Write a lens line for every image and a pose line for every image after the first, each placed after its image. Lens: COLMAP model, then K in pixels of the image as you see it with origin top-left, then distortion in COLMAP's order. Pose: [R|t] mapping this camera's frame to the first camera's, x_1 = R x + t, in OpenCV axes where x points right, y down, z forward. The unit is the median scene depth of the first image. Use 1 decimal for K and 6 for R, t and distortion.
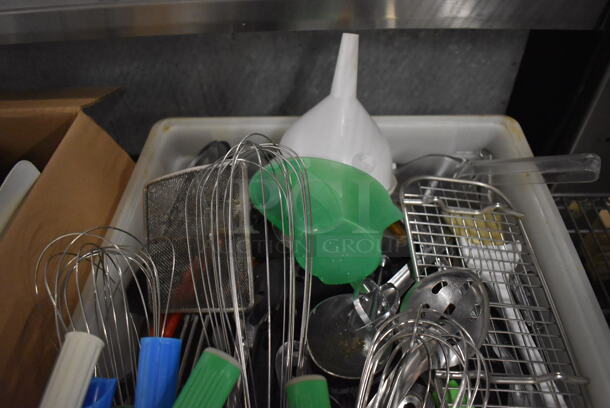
lens RADIAL K [[480.0, 0, 305.0], [0, 480.0, 204.0], [0, 0, 1]] dist [-0.093779, 0.006606]
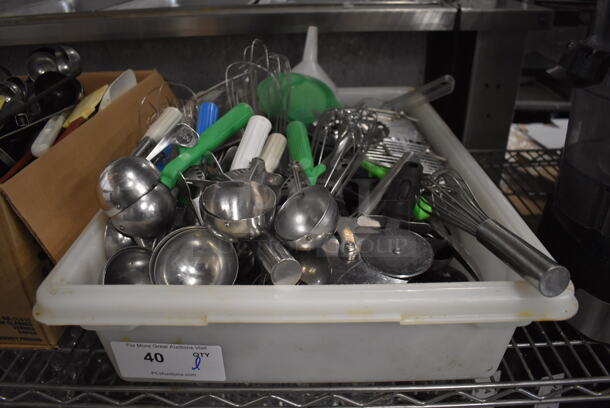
lens RADIAL K [[466.3, 0, 305.0], [0, 466.3, 211.5], [0, 0, 1]] dist [-0.099895, 0.000531]
pose [[0.999489, 0.002951, 0.031843, 0.010499], [0.006296, 0.958093, -0.286390, 0.789740], [-0.031353, 0.286444, 0.957584, -0.464261]]
